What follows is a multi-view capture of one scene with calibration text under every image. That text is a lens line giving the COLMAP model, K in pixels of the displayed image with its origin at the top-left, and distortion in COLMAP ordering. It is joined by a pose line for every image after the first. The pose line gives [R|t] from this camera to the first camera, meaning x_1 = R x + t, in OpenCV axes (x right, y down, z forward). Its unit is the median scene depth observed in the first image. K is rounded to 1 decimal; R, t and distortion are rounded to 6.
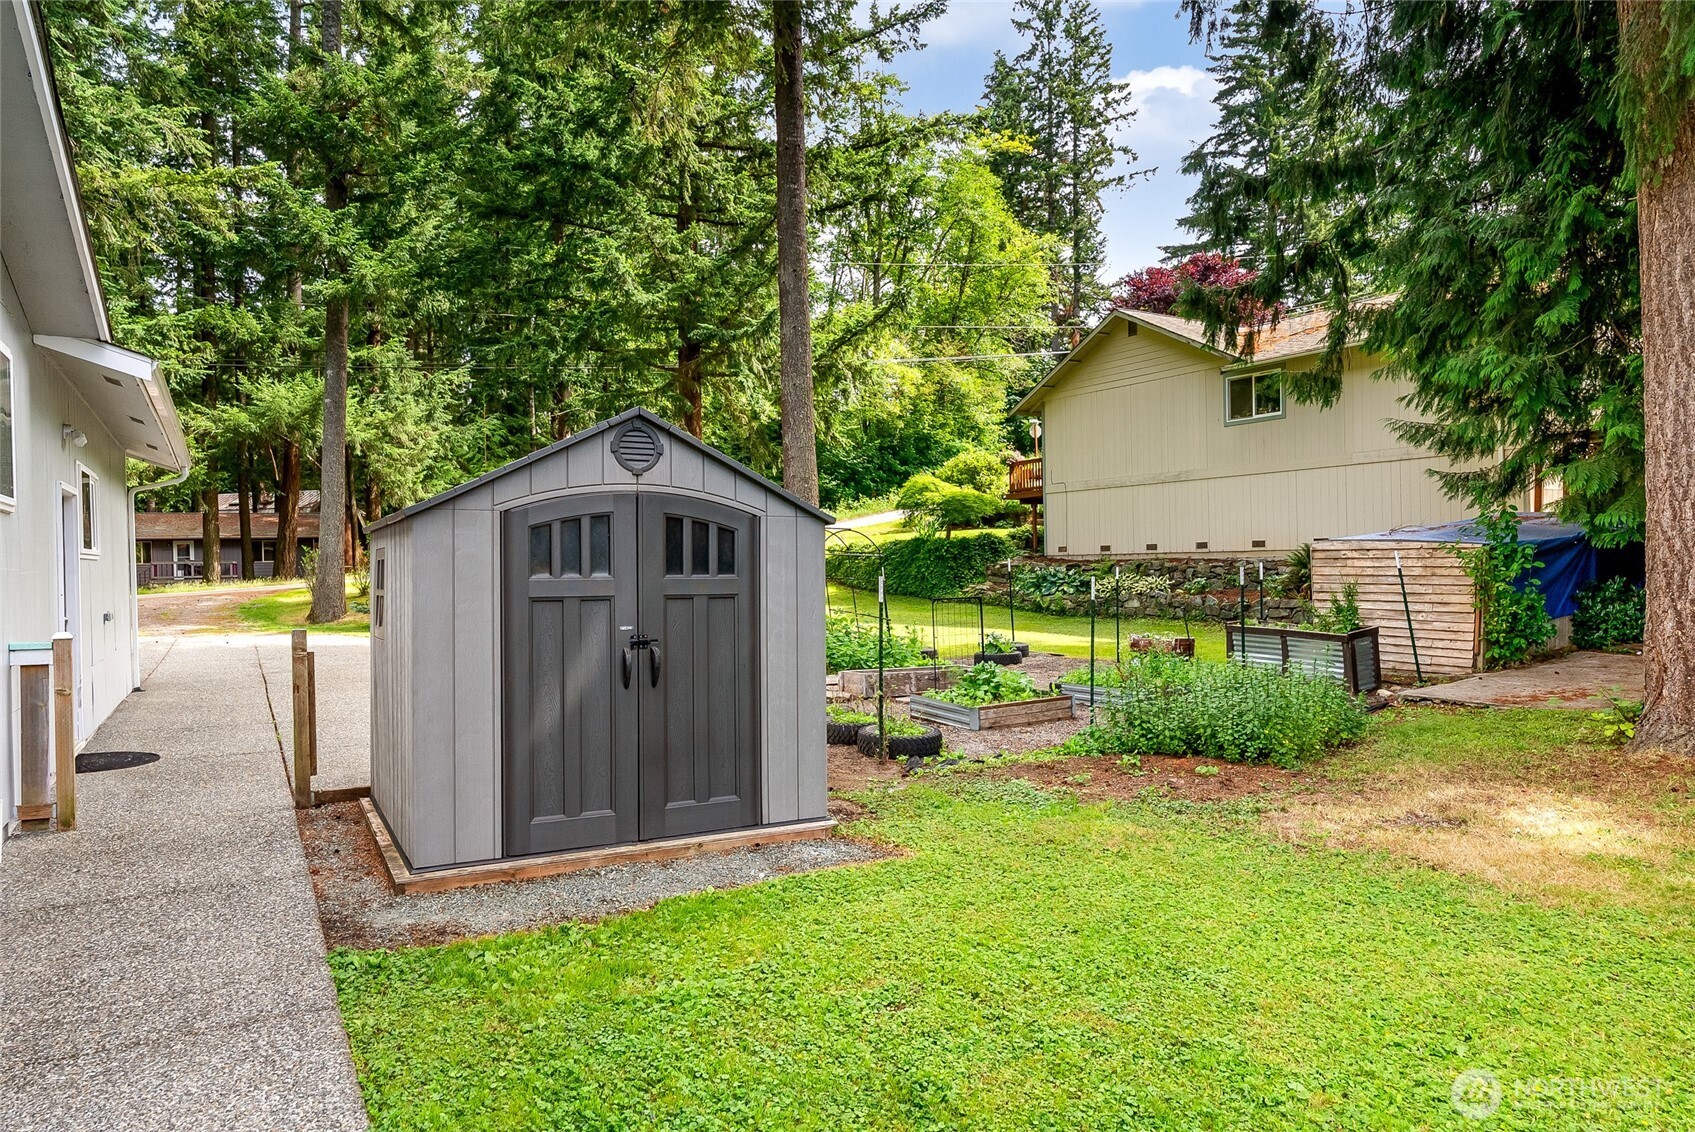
lens RADIAL K [[1097.6, 0, 848.9], [0, 1097.6, 565.3], [0, 0, 1]] dist [0.002958, 0.000069]
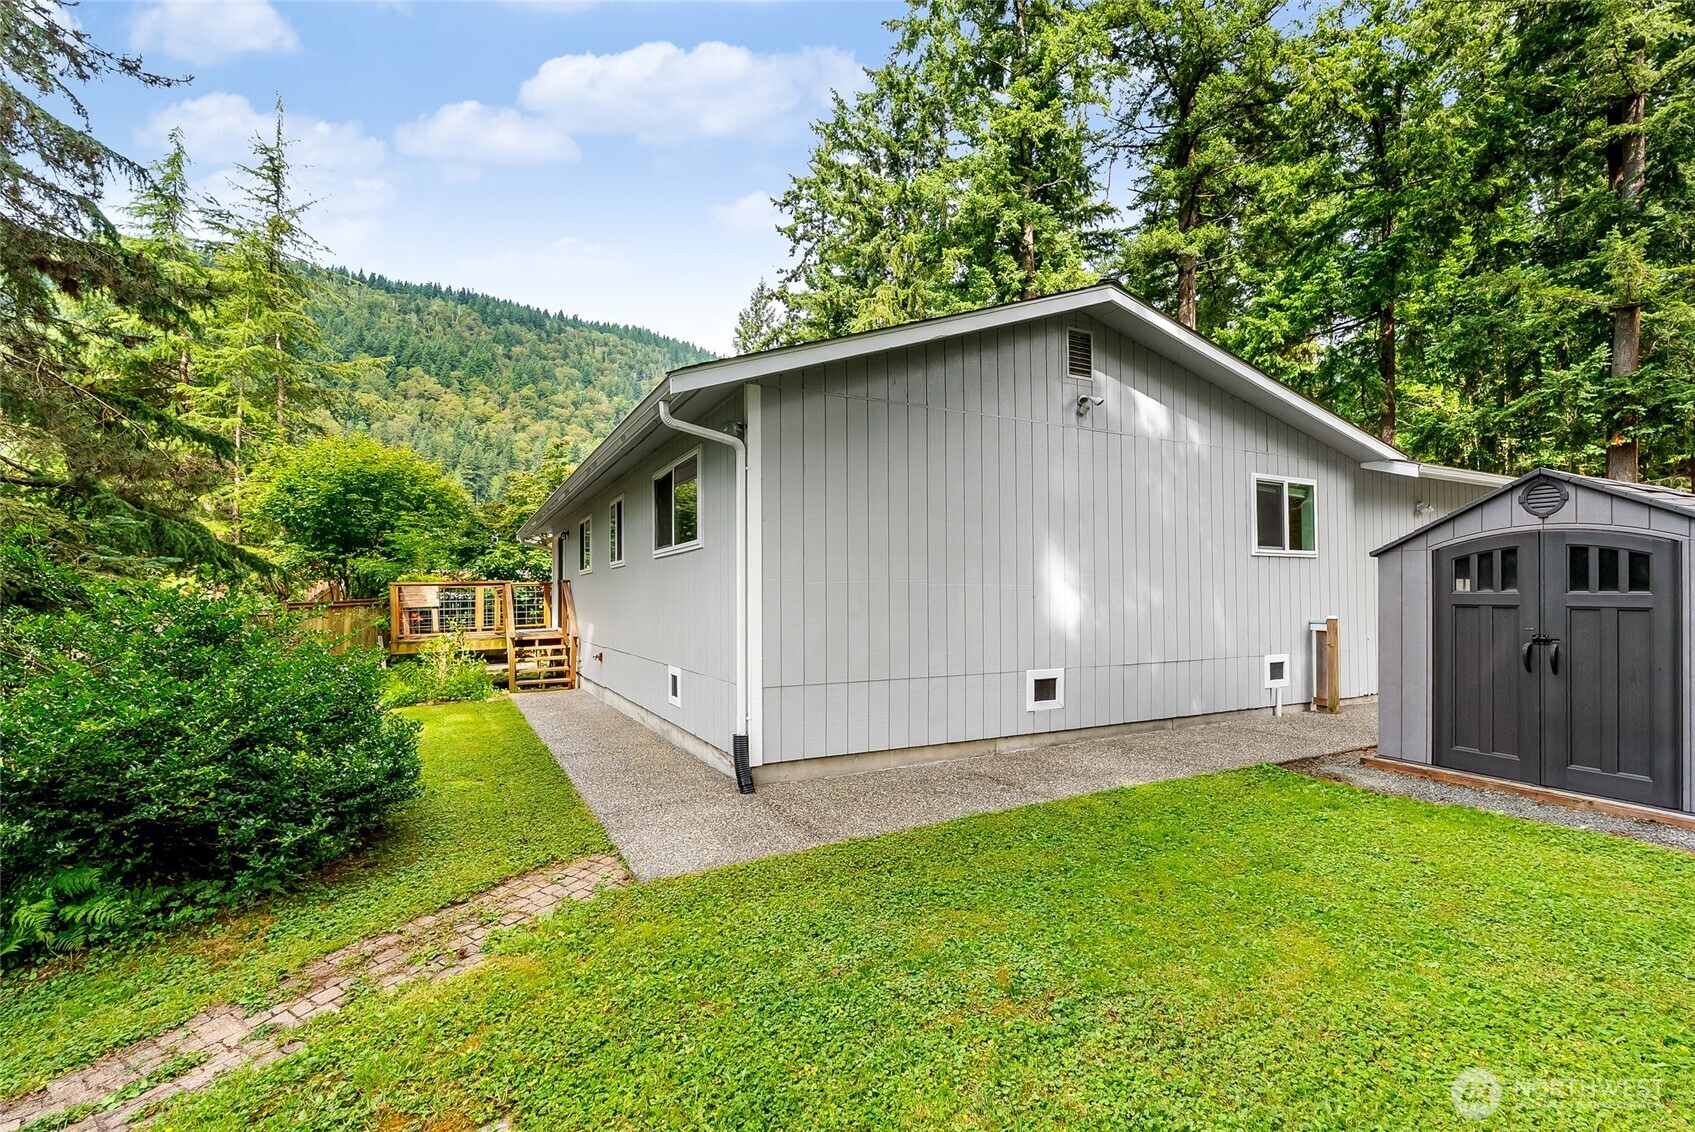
lens RADIAL K [[757.6, 0, 848.9], [0, 757.6, 583.7], [0, 0, 1]] dist [-0.001354, 0.000975]
pose [[-0.024168, 0.003345, -0.999702, 0.762266], [0.010362, 0.999942, 0.003095, -0.011830], [0.999654, -0.010284, -0.024201, 0.155207]]
